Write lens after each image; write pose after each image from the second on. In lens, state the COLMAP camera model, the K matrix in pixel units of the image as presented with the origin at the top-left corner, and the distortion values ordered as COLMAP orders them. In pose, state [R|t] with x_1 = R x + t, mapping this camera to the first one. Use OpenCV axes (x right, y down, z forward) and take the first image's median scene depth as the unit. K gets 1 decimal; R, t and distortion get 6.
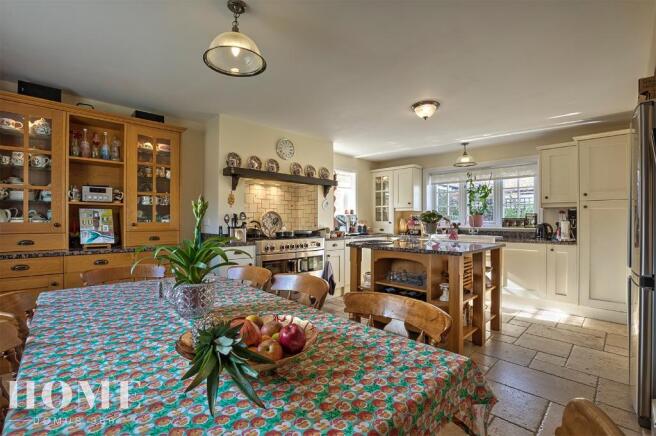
lens RADIAL K [[301.1, 0, 324.9], [0, 301.1, 218.4], [0, 0, 1]] dist [-0.040965, 0.000722]
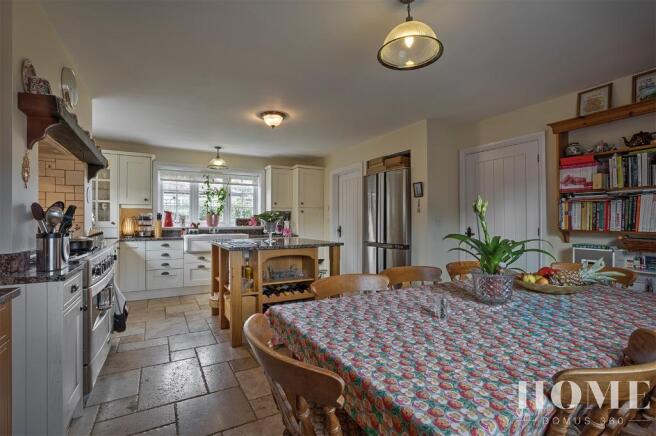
lens RADIAL K [[301.1, 0, 328.1], [0, 301.1, 220.7], [0, 0, 1]] dist [-0.040965, 0.000722]
pose [[0.248895, -0.000980, 0.968530, -0.452553], [-0.005898, 0.999979, 0.002528, 0.003544], [-0.968513, -0.006342, 0.248884, 0.353820]]
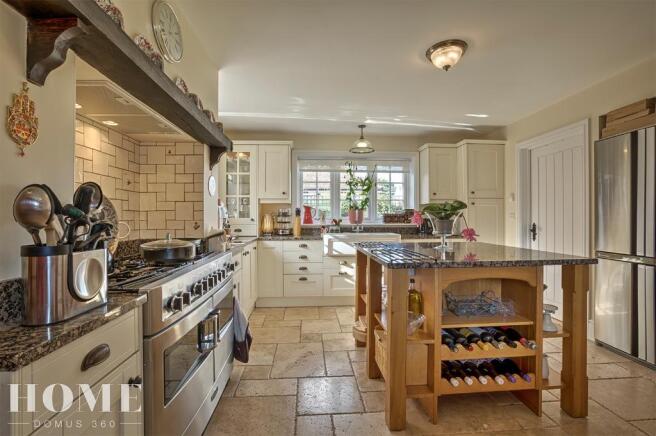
lens RADIAL K [[301.1, 0, 328.5], [0, 301.1, 215.8], [0, 0, 1]] dist [-0.040965, 0.000722]
pose [[0.646875, -0.000420, 0.762596, -0.242541], [-0.000913, 0.999999, 0.001325, 0.004596], [-0.762595, -0.001553, 0.646874, 0.512462]]
